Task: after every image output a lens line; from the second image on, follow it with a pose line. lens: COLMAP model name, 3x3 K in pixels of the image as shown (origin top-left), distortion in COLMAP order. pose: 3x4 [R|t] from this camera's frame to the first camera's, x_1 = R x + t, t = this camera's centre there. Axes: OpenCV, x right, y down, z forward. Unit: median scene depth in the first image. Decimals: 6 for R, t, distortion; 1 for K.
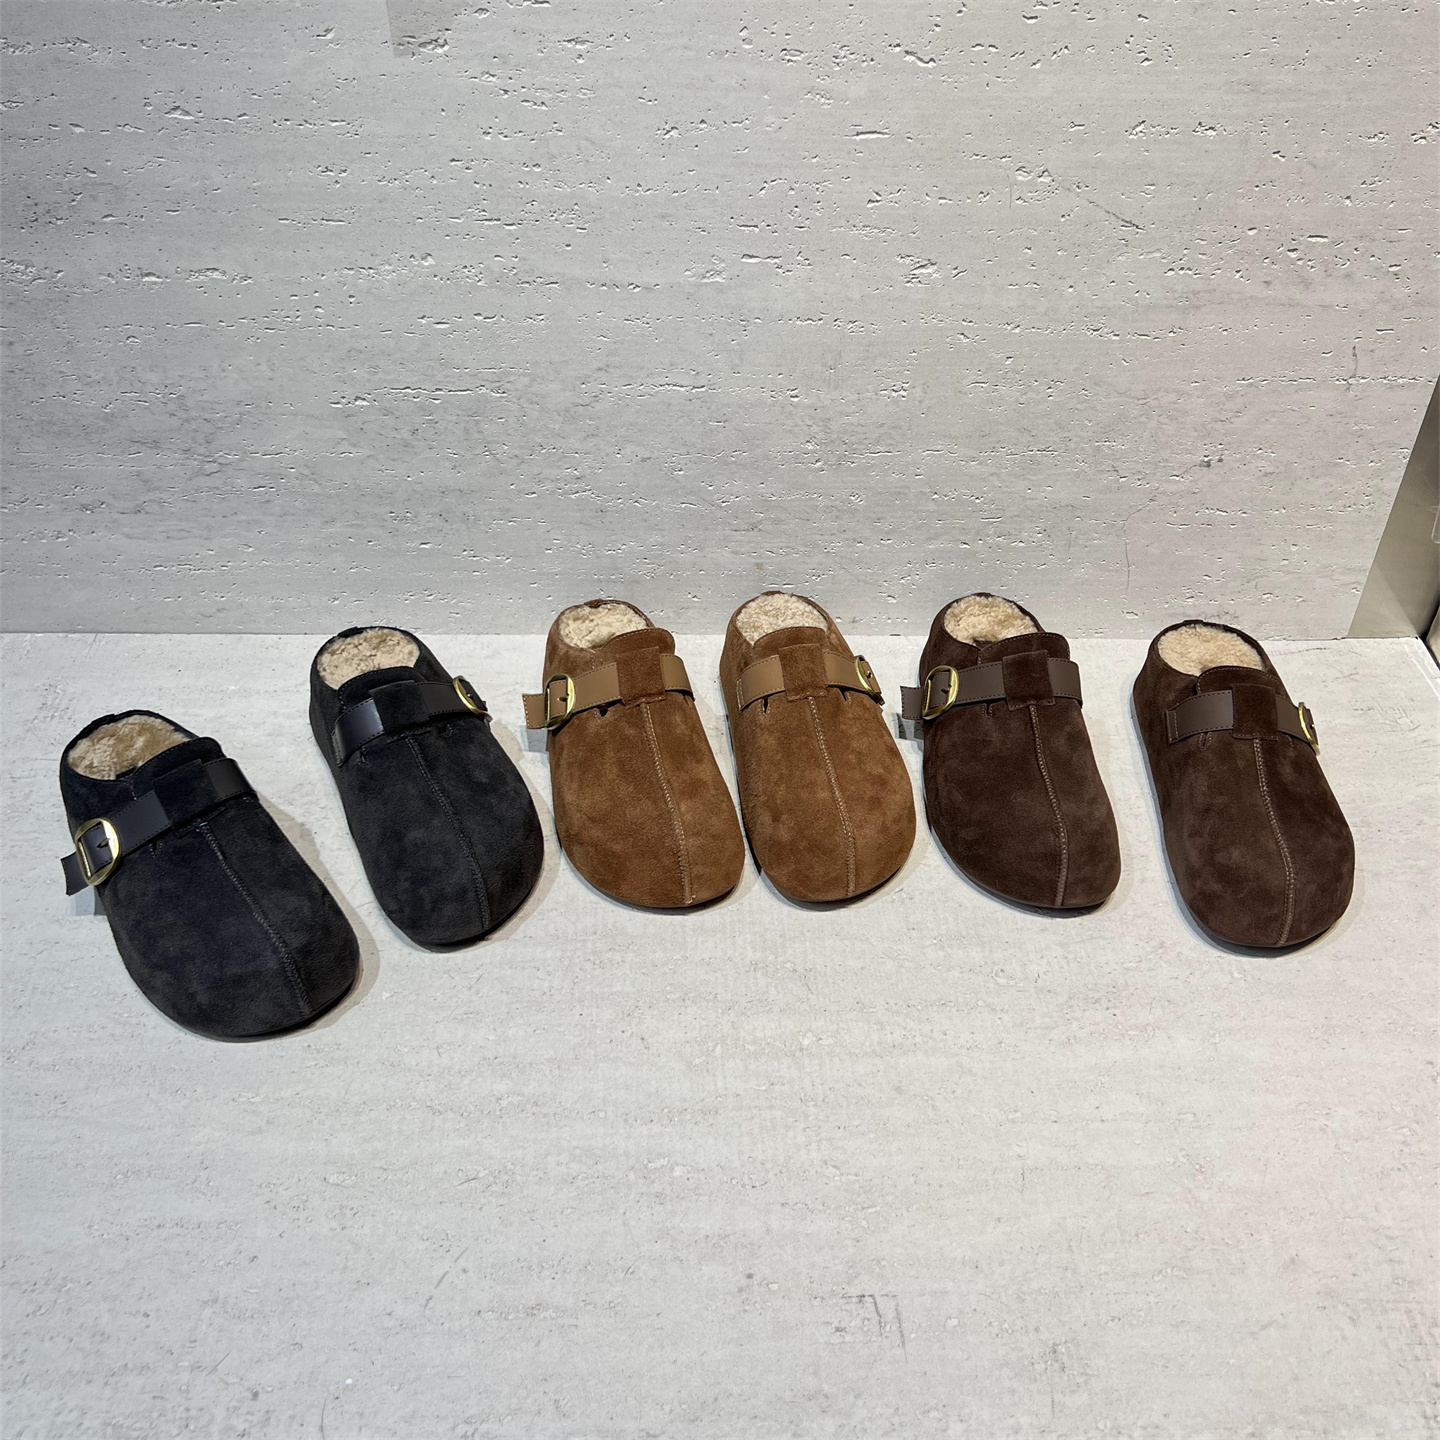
lens RADIAL K [[1423.4, 0, 727.0], [0, 1423.4, 619.3], [0, 0, 1]] dist [0.070994, -0.138044]
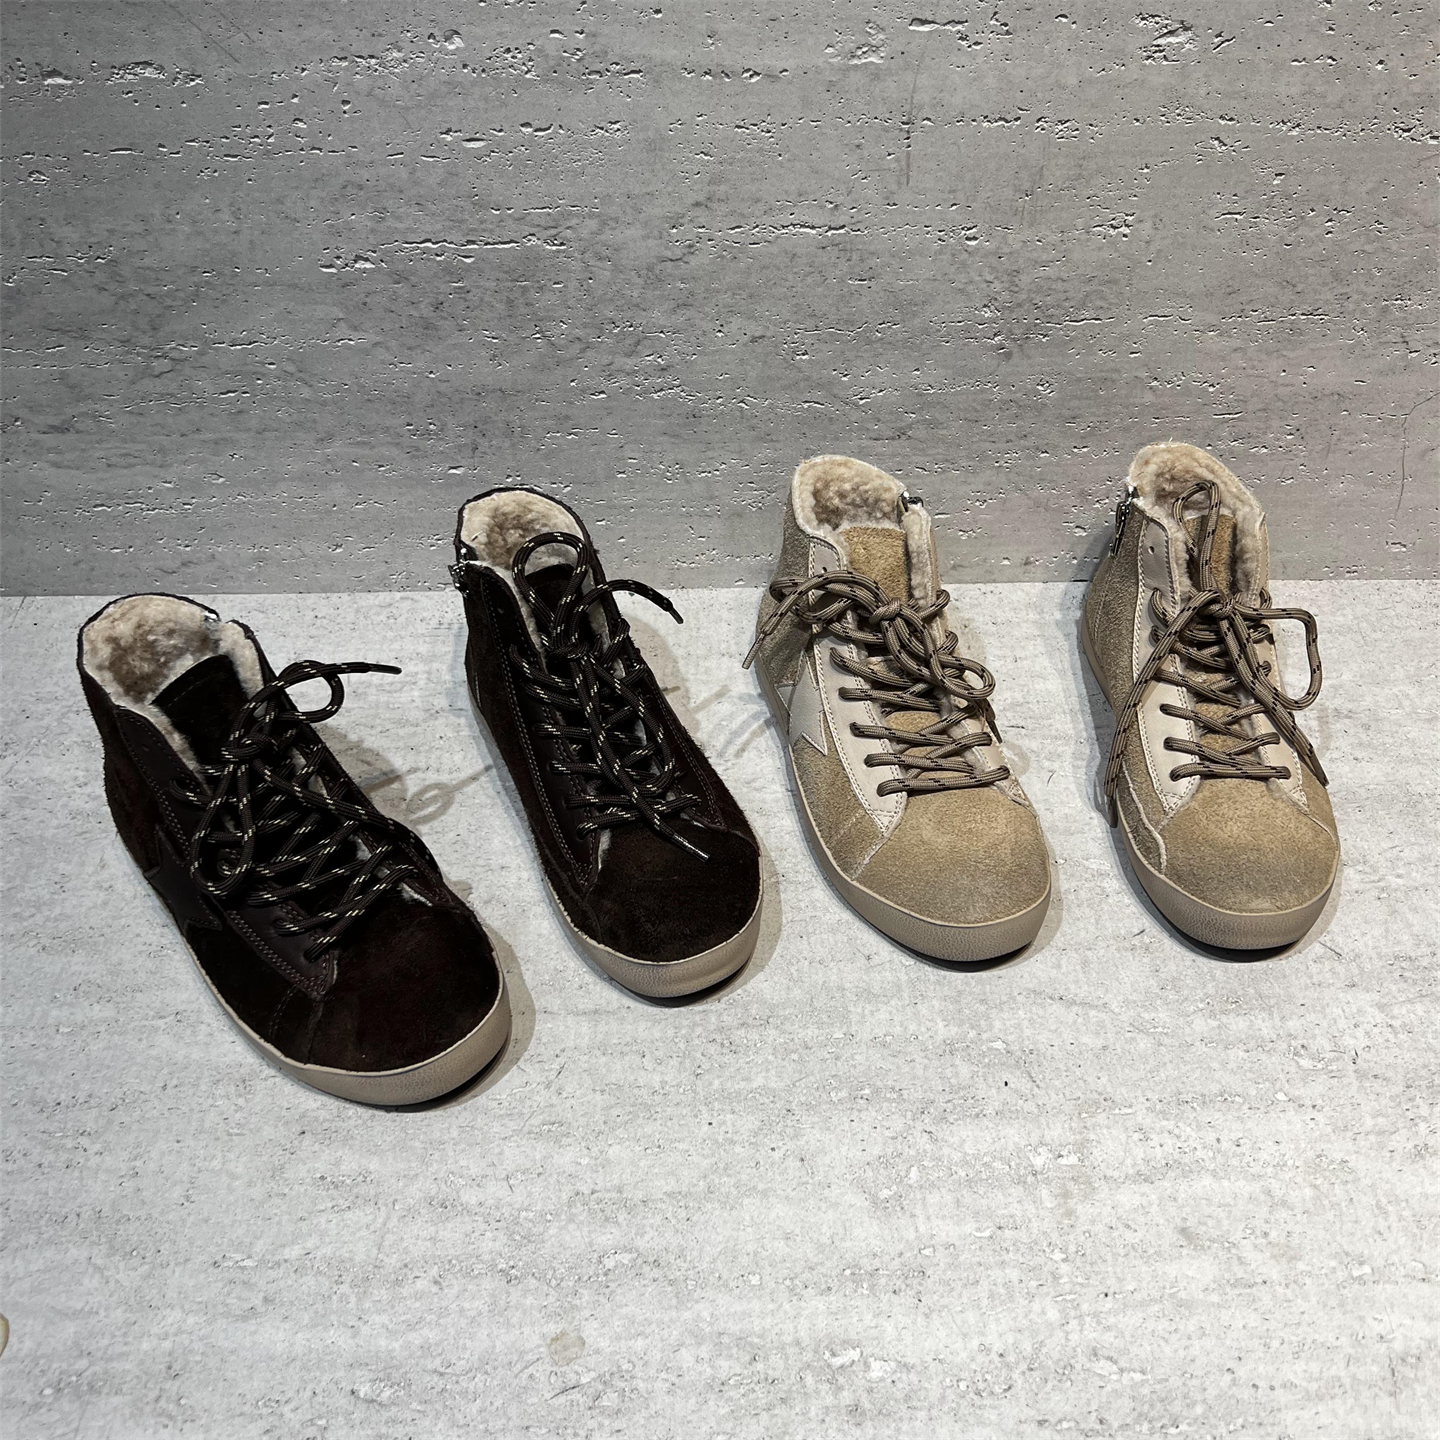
lens RADIAL K [[1396.5, 0, 720.8], [0, 1396.5, 651.6], [0, 0, 1]] dist [0.010198, -0.013525]
pose [[0.999748, -0.022160, -0.003572, -0.083464], [0.022286, 0.998942, 0.040227, 0.018538], [0.002677, -0.040296, 0.999184, 0.312183]]
